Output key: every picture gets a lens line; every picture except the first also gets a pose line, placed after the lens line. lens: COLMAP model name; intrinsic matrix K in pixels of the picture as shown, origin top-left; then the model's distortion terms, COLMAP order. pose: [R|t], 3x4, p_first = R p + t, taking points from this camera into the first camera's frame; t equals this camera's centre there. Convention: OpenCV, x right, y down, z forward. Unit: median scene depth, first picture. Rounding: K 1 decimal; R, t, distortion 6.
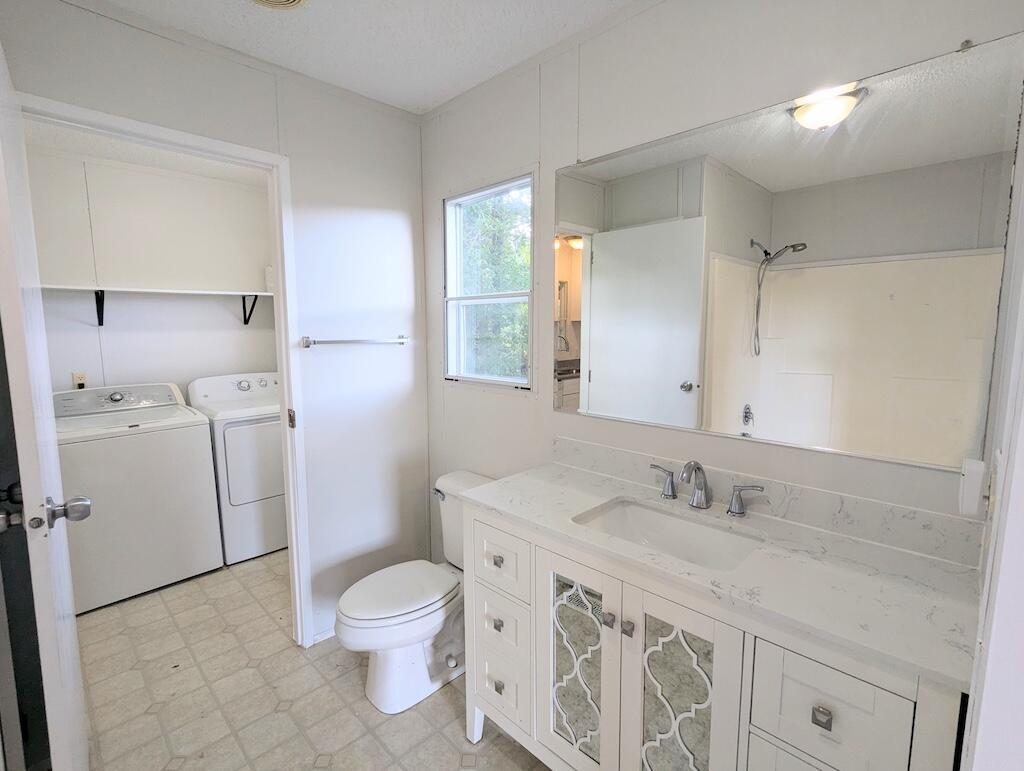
lens RADIAL K [[487.8, 0, 512.0], [0, 487.8, 385.5], [0, 0, 1]] dist [0.003897, 0.000922]
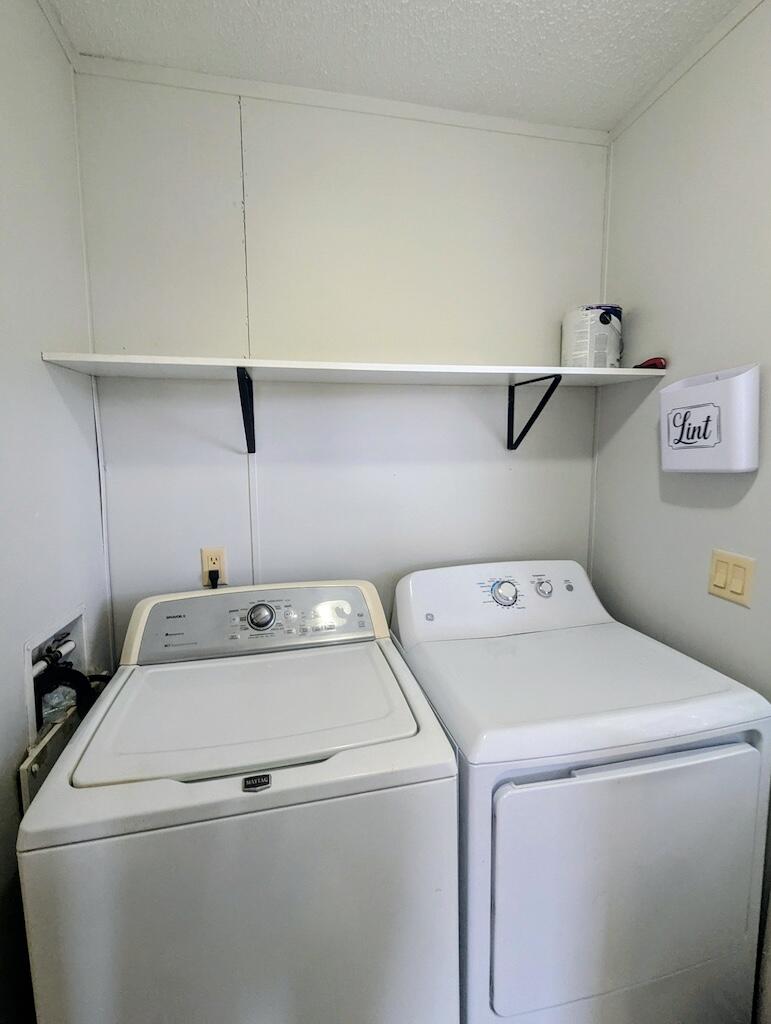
lens RADIAL K [[487.8, 0, 385.5], [0, 487.8, 512.0], [0, 0, 1]] dist [0.003897, 0.000922]
pose [[0.844983, 0.068737, -0.530358, -0.483282], [-0.066961, 0.997500, 0.022596, -0.084339], [0.530585, 0.016420, 0.847473, 0.678071]]
